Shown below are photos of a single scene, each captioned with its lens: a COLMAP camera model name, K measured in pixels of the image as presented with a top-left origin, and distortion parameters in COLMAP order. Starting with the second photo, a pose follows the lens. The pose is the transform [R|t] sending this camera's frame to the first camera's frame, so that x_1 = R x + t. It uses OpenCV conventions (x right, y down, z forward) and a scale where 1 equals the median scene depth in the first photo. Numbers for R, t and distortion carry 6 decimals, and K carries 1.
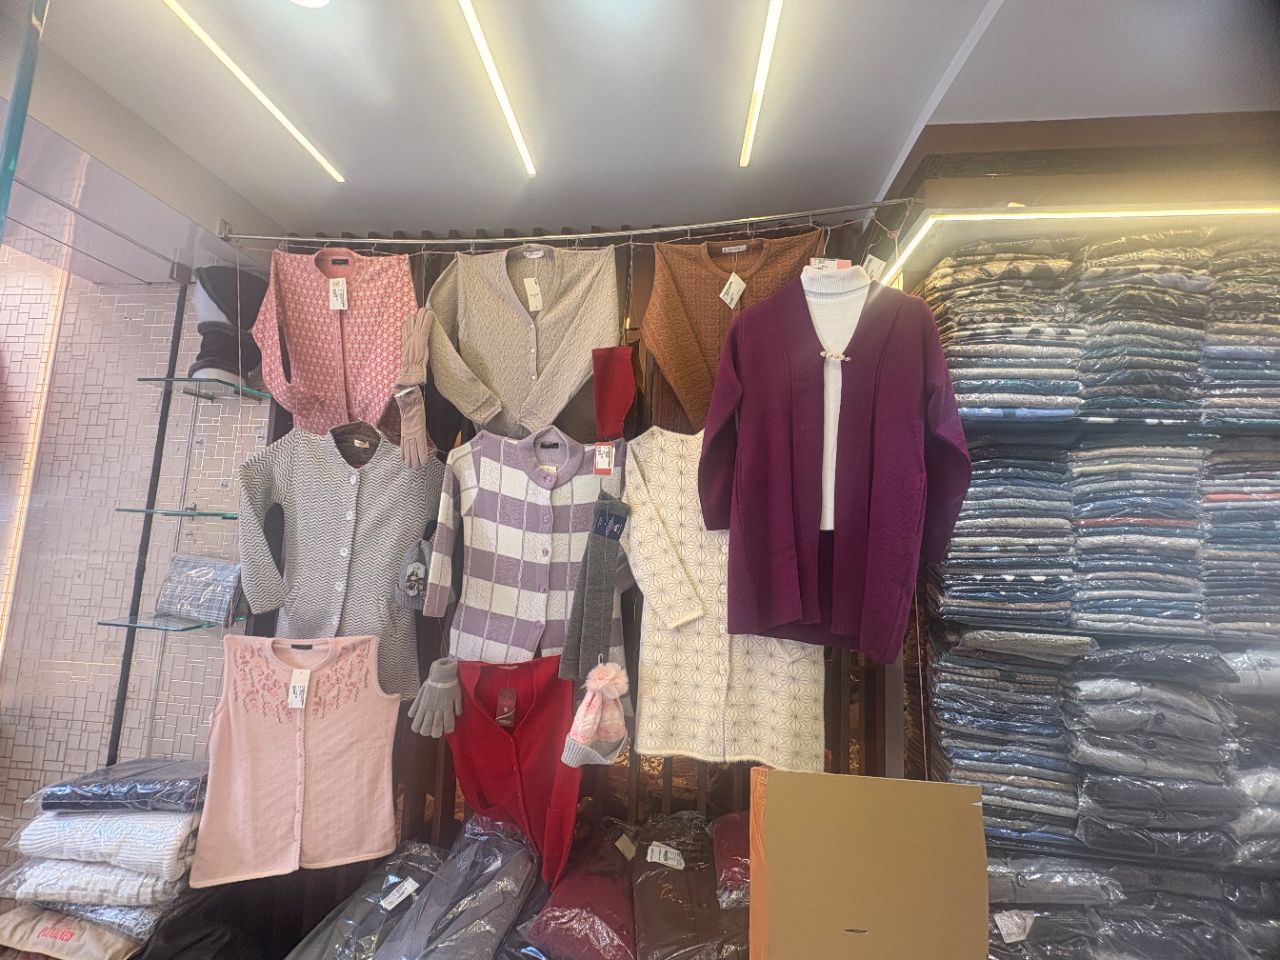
lens RADIAL K [[513.2, 0, 634.3], [0, 513.2, 482.2], [0, 0, 1]] dist [-0.002679, -0.000502]
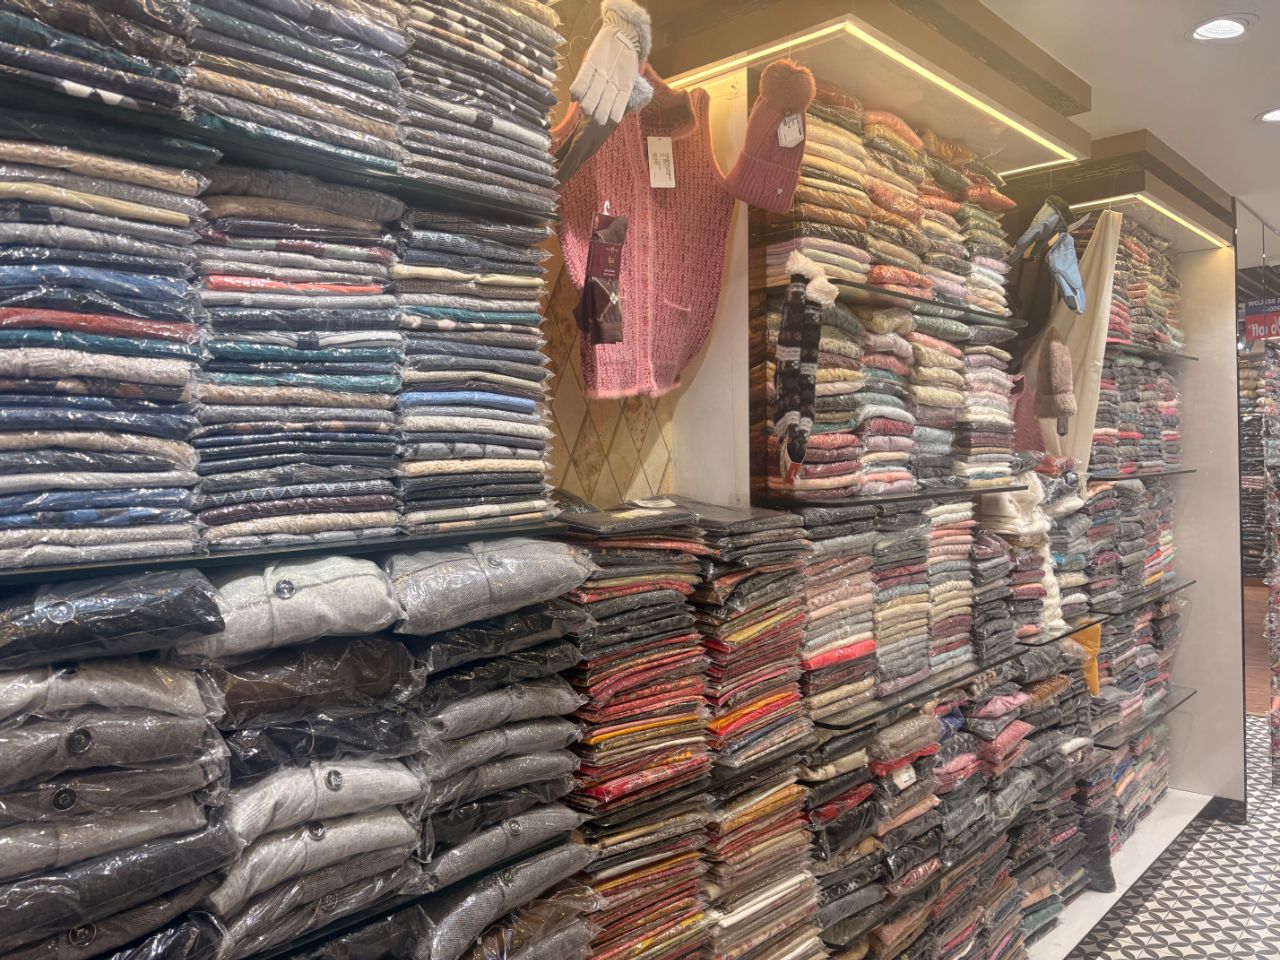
lens RADIAL K [[978.6, 0, 639.5], [0, 978.6, 477.8], [0, 0, 1]] dist [0.029279, -0.010339]
pose [[0.594989, -0.069534, 0.800721, 0.597233], [-0.041571, 0.992255, 0.117056, 0.093407], [-0.802658, -0.102934, 0.587490, 0.079150]]
